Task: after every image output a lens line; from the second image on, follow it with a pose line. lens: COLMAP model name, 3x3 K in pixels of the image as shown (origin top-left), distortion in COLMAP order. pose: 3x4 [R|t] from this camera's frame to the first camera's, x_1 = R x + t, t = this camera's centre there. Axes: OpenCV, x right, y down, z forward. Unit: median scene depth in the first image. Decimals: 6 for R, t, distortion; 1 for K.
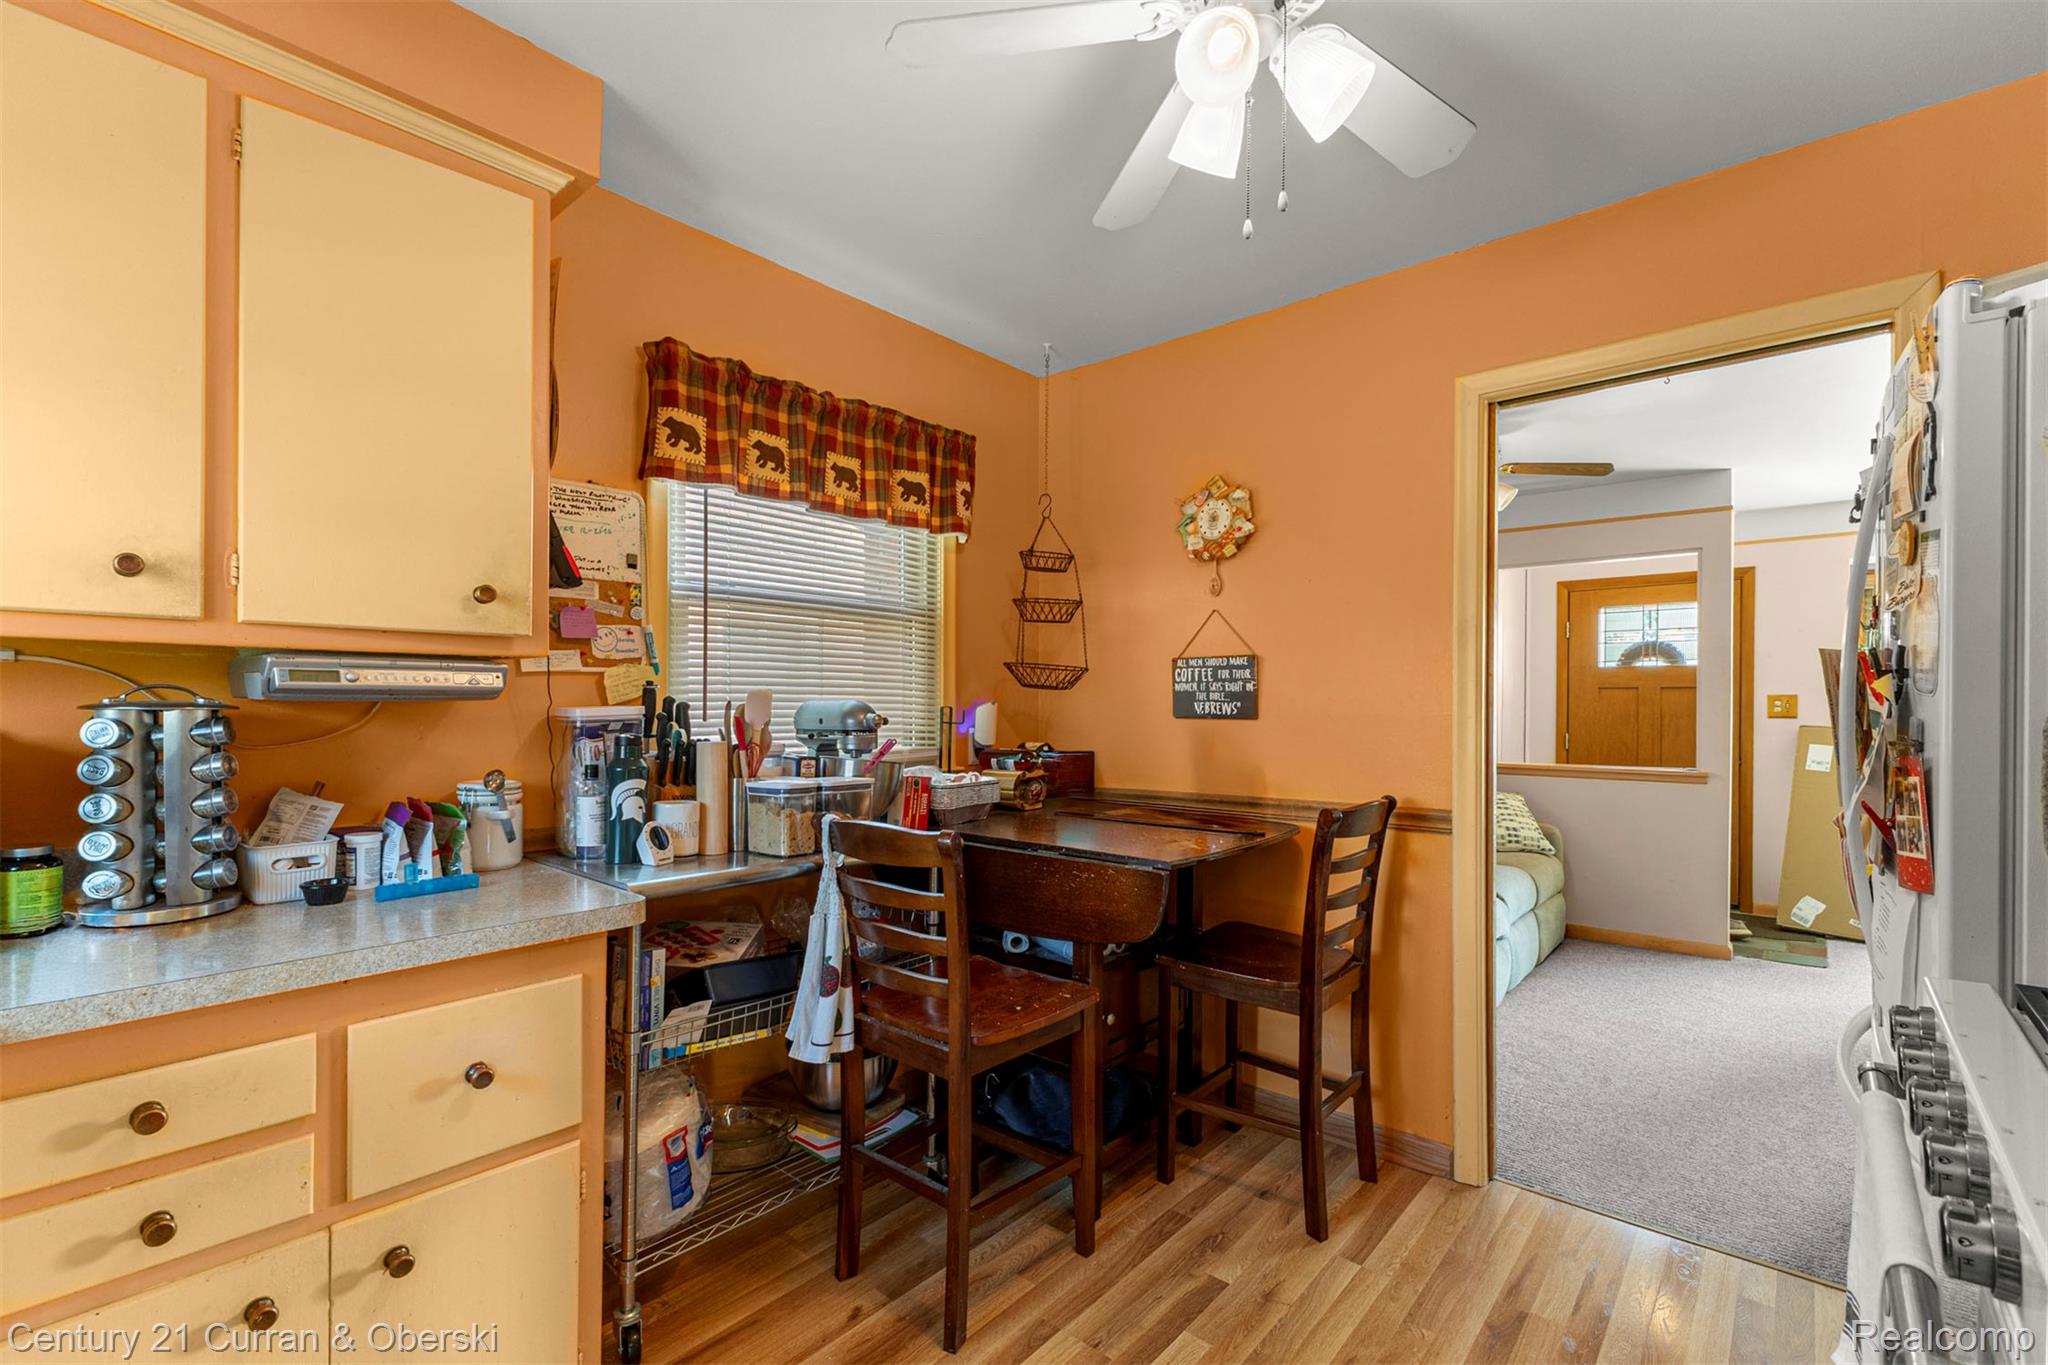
lens RADIAL K [[884.4, 0, 1042.6], [0, 884.4, 693.9], [0, 0, 1]] dist [0.008378, -0.000183]
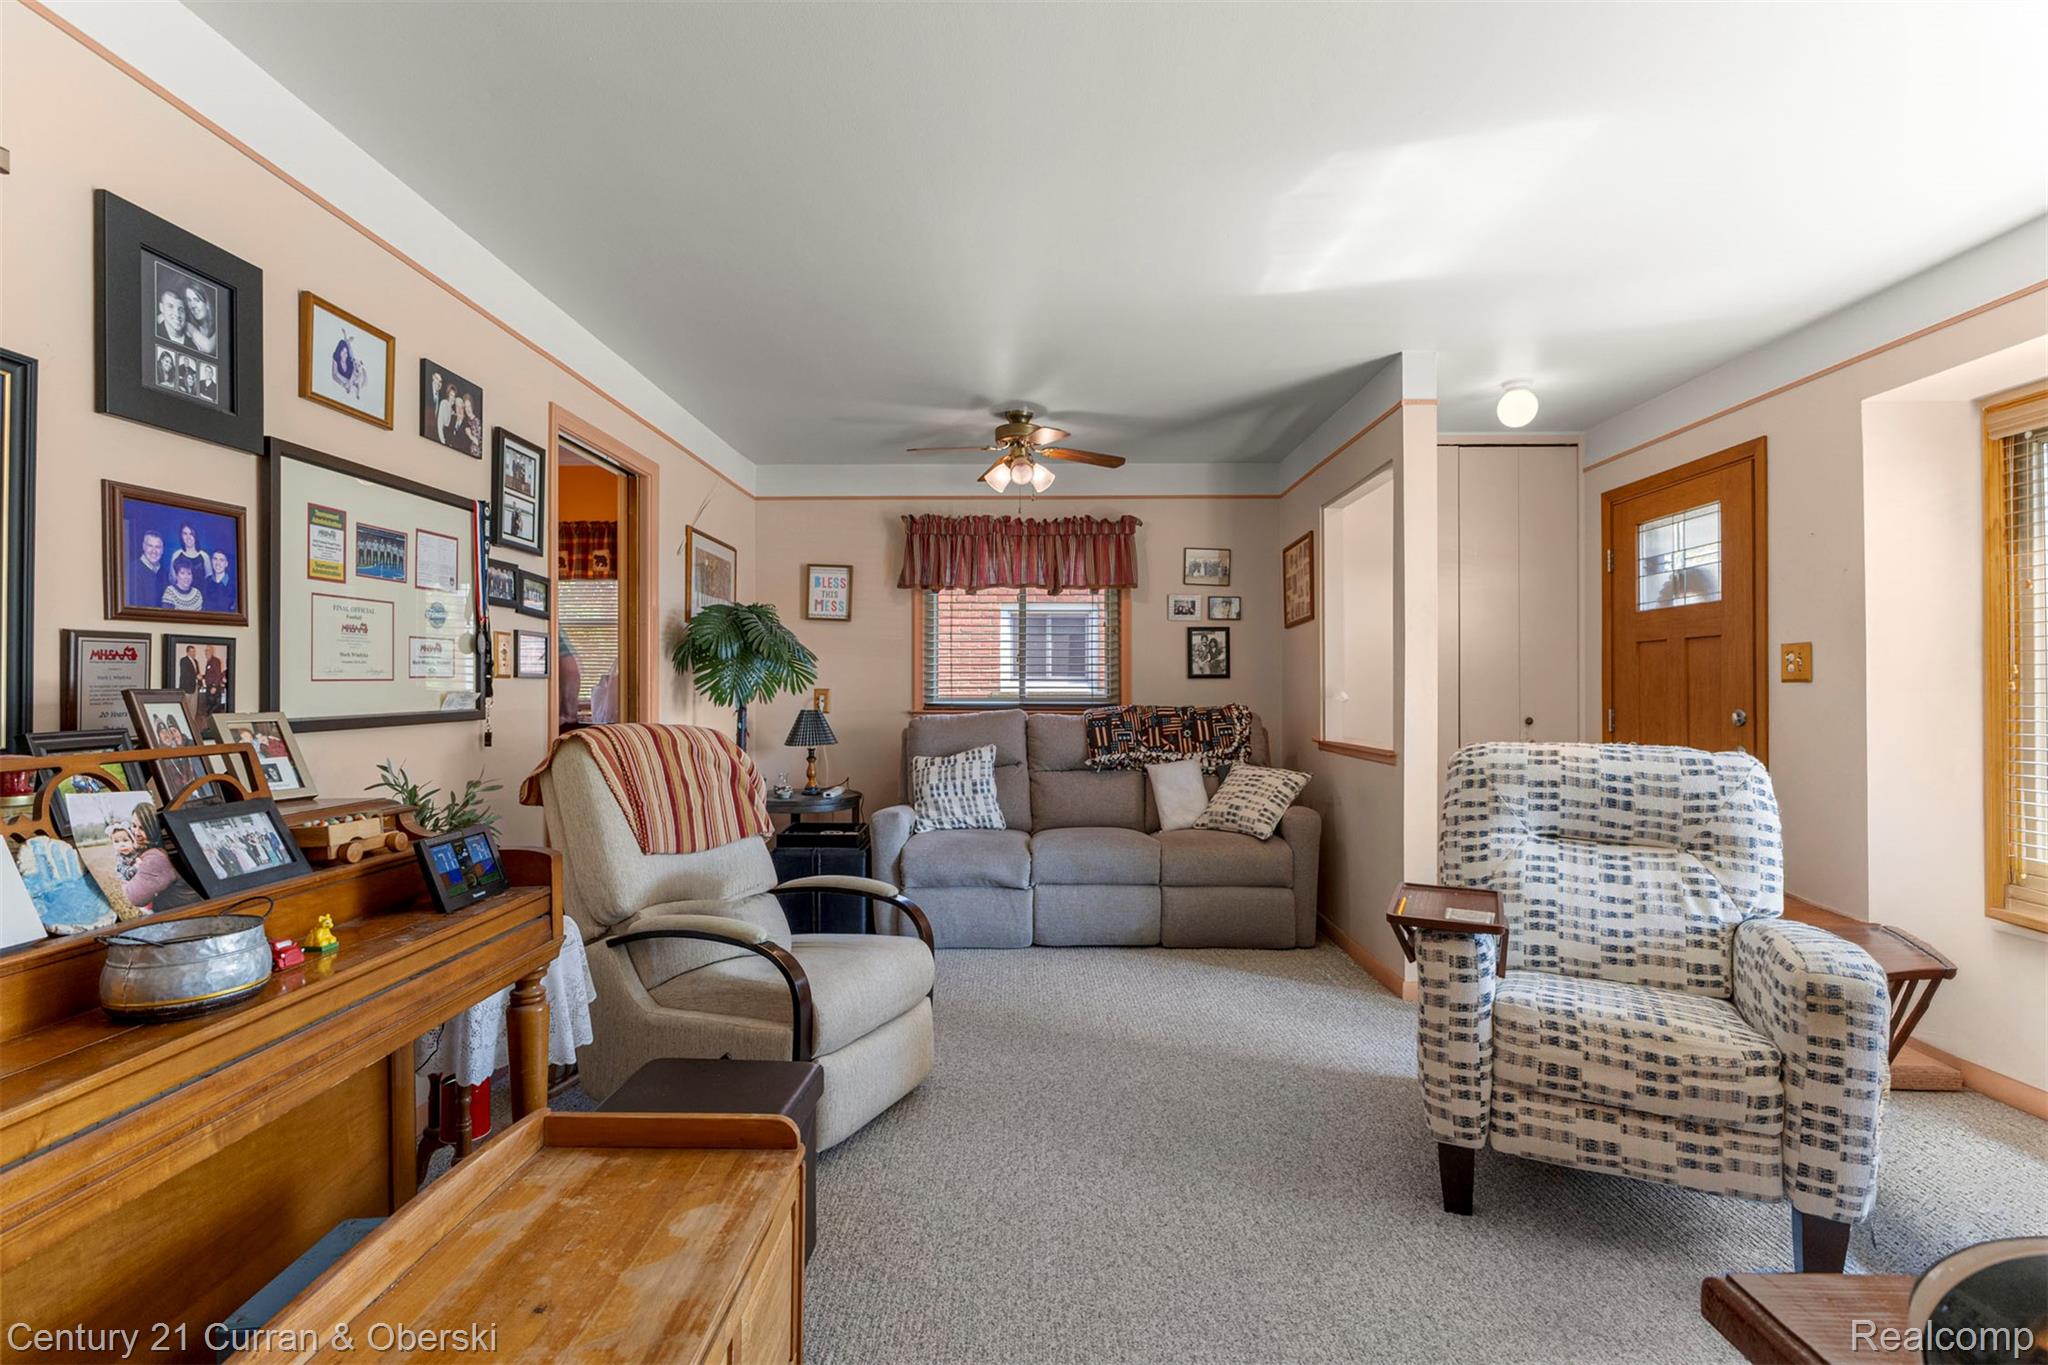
lens RADIAL K [[954.7, 0, 1031.8], [0, 954.7, 688.1], [0, 0, 1]] dist [-0.007370, 0.000296]
pose [[0.653578, -0.005420, -0.756840, 1.962661], [0.012854, 0.999910, 0.003939, 0.045089], [0.756750, -0.012303, 0.653588, 0.367119]]
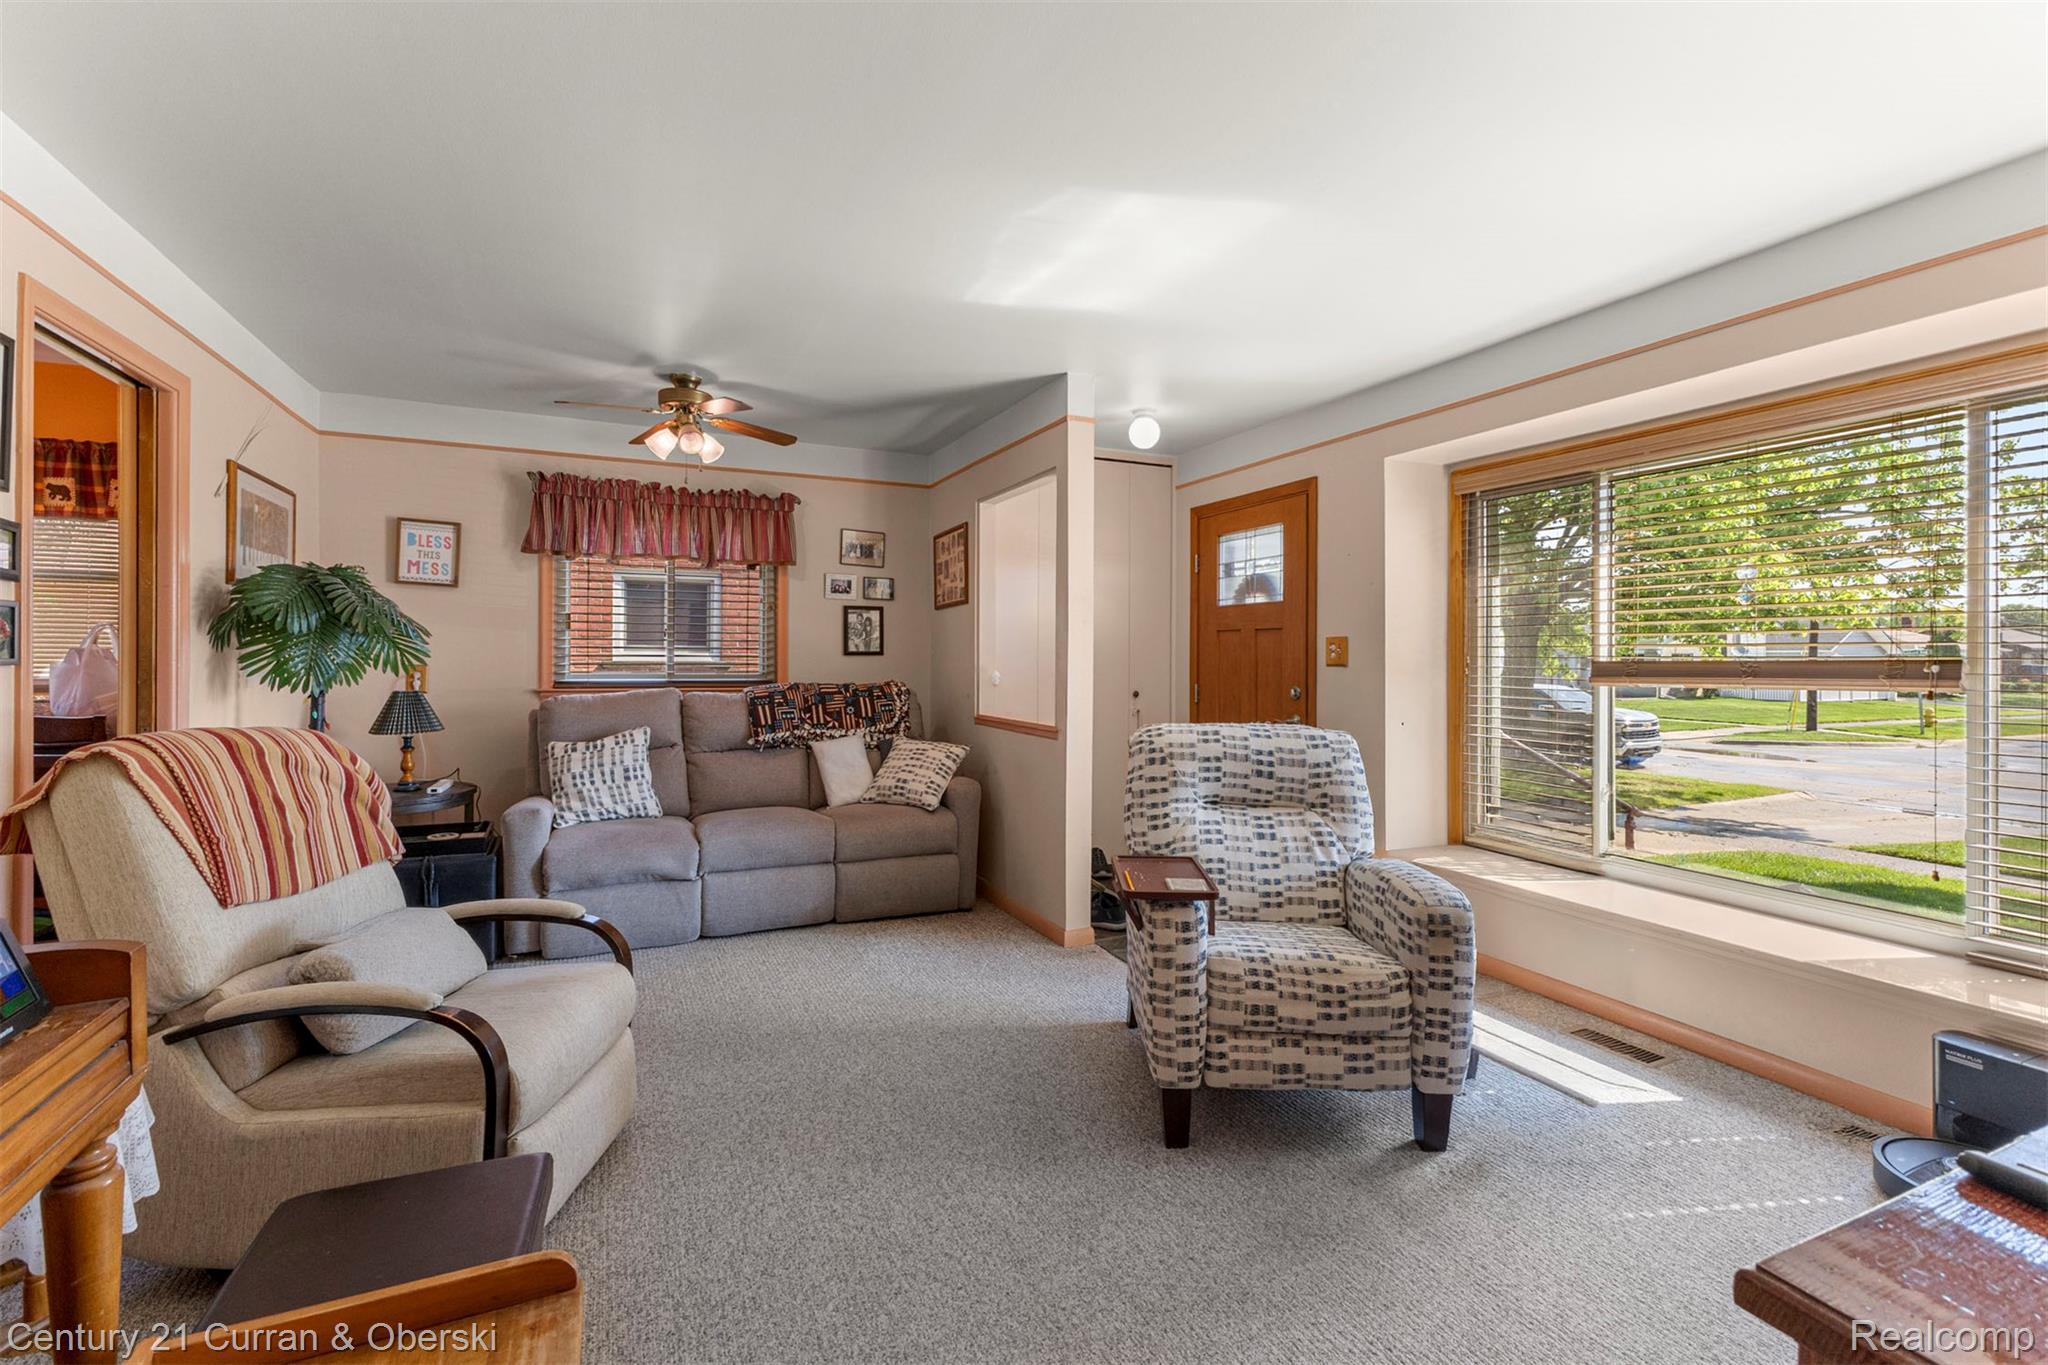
lens RADIAL K [[884.4, 0, 1029.5], [0, 884.4, 656.1], [0, 0, 1]] dist [0.008378, -0.000183]
pose [[0.914329, 0.002526, -0.404964, 1.802071], [0.002841, 0.999916, 0.012650, 0.014746], [0.404962, -0.012717, 0.914245, 0.331858]]
